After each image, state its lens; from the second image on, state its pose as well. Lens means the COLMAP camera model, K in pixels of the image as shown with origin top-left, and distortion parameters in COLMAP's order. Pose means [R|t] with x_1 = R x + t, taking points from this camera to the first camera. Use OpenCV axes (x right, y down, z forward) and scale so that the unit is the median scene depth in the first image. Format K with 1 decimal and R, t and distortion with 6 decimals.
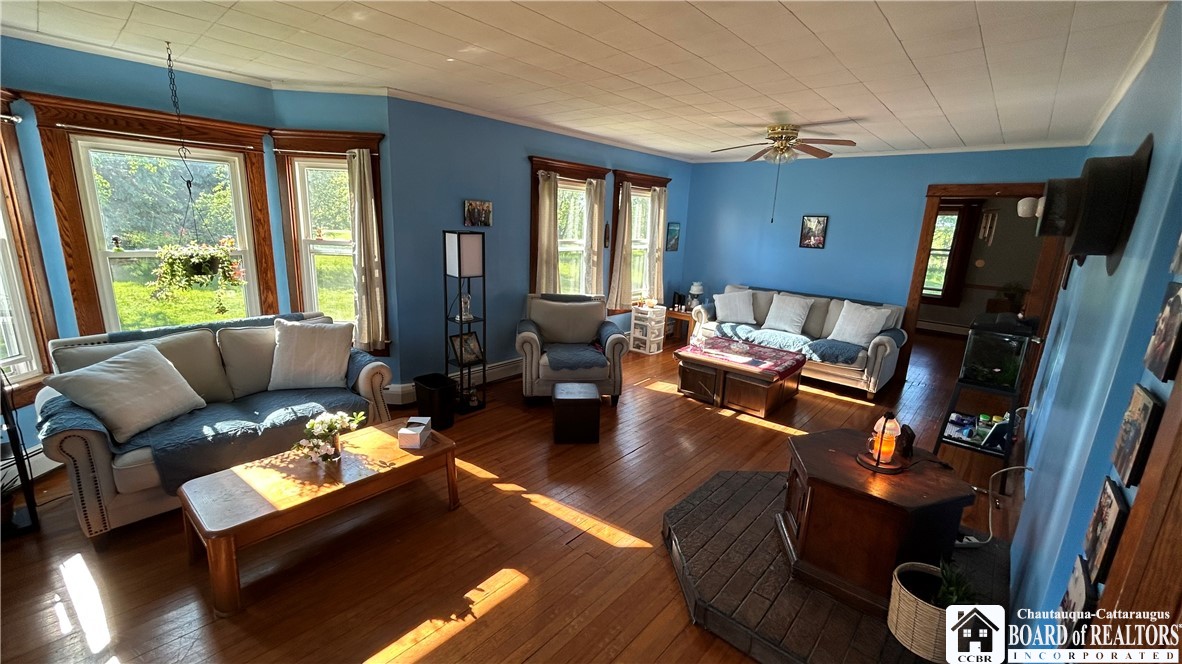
lens RADIAL K [[476.4, 0, 592.1], [0, 476.4, 331.8], [0, 0, 1]] dist [0.000536, 0.000580]
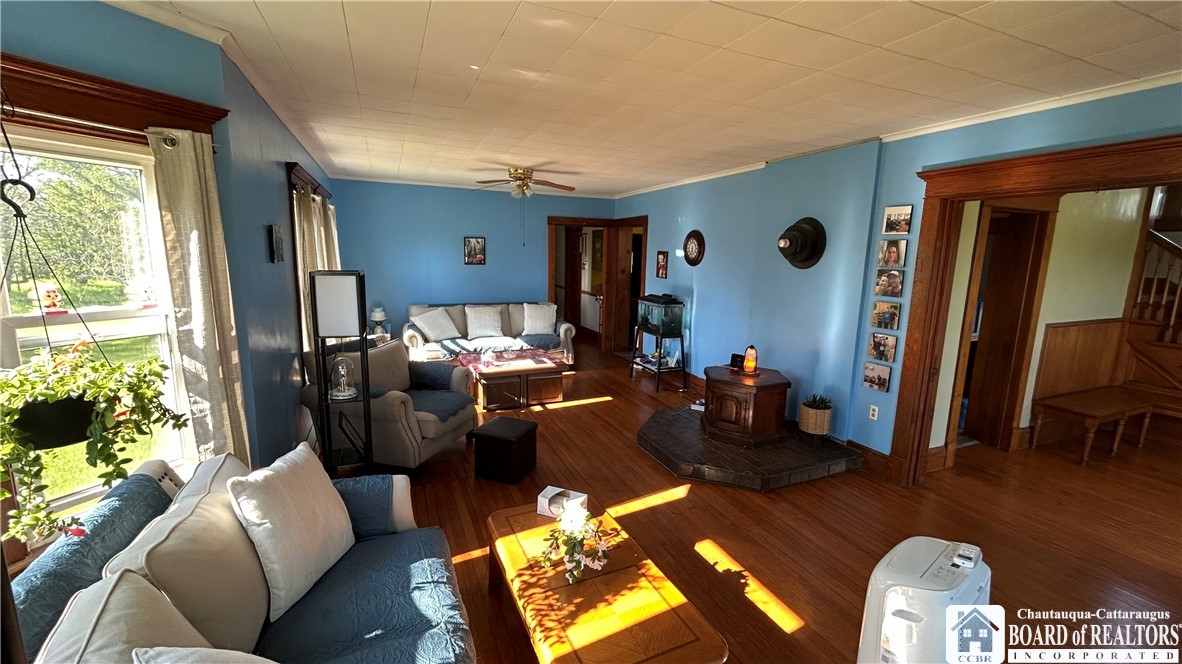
lens RADIAL K [[476.4, 0, 595.1], [0, 476.4, 331.6], [0, 0, 1]] dist [0.000536, 0.000580]
pose [[0.422913, -0.184763, 0.887134, -0.714178], [0.204355, 0.973220, 0.105273, -0.116020], [-0.882827, 0.136769, 0.449344, 0.352243]]
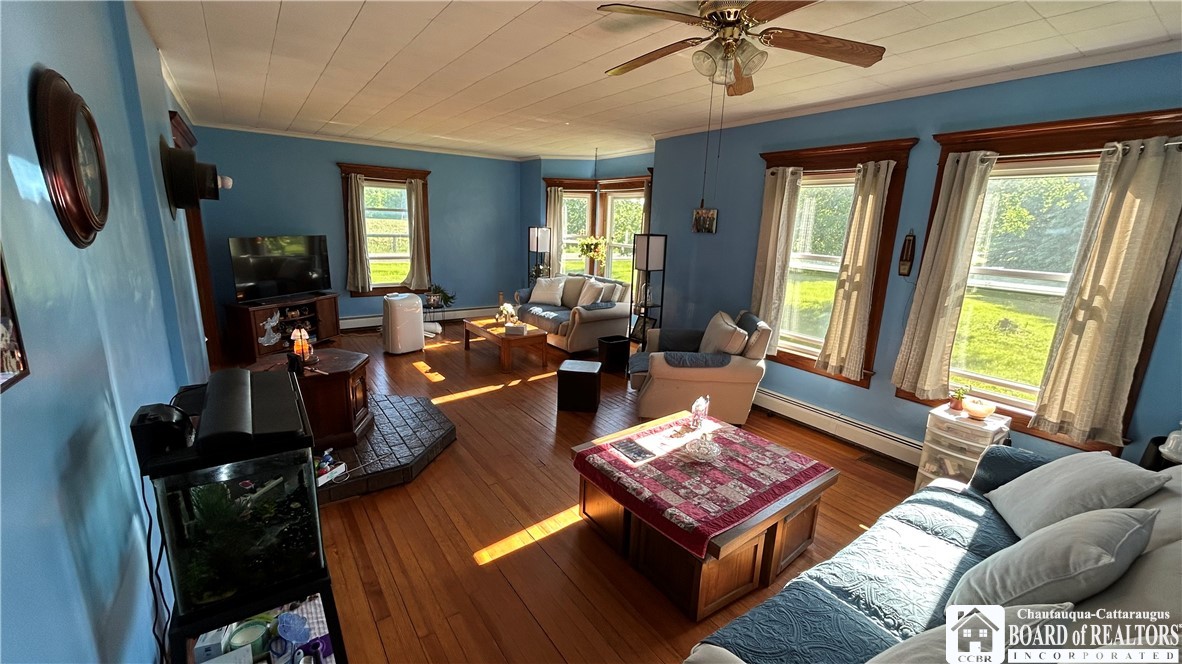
lens RADIAL K [[476.4, 0, 589.2], [0, 476.4, 331.3], [0, 0, 1]] dist [0.000536, 0.000580]
pose [[-0.229782, 0.168574, -0.958532, 0.968041], [-0.267068, 0.936156, 0.228661, -0.206569], [0.935882, 0.308536, -0.170091, 1.096814]]
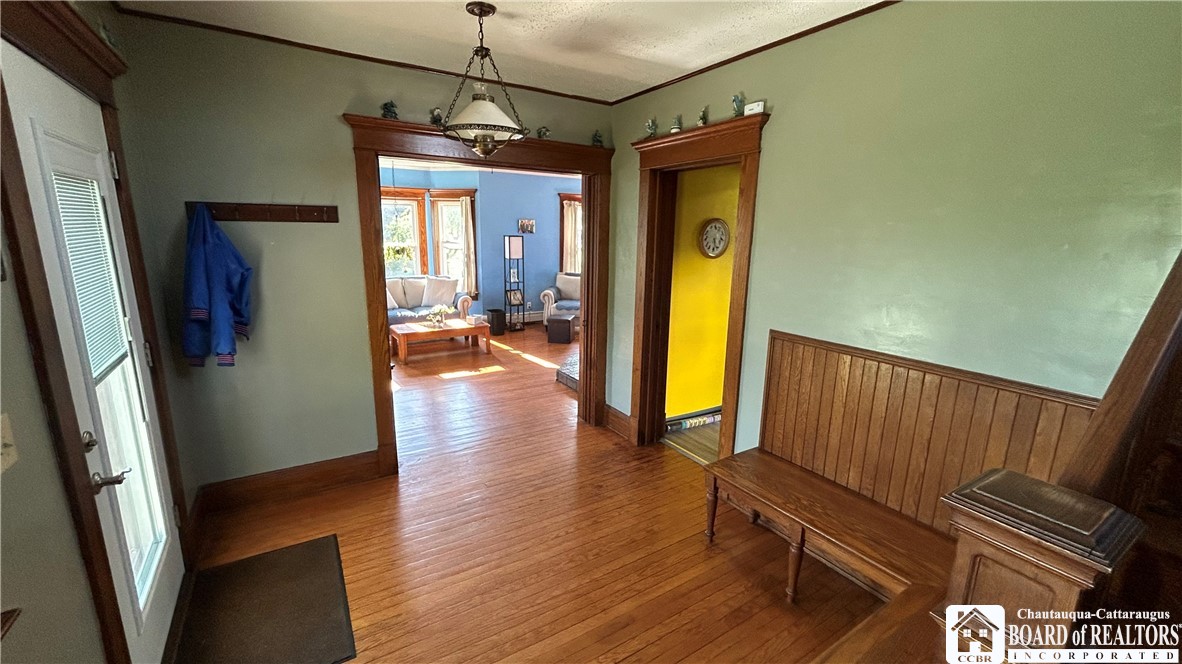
lens RADIAL K [[476.4, 0, 591.1], [0, 476.4, 332.2], [0, 0, 1]] dist [0.000536, 0.000580]
pose [[0.960913, 0.034662, -0.274671, 0.557026], [-0.042639, 0.998823, -0.023122, 0.205658], [0.273546, 0.033930, 0.961260, -0.733964]]
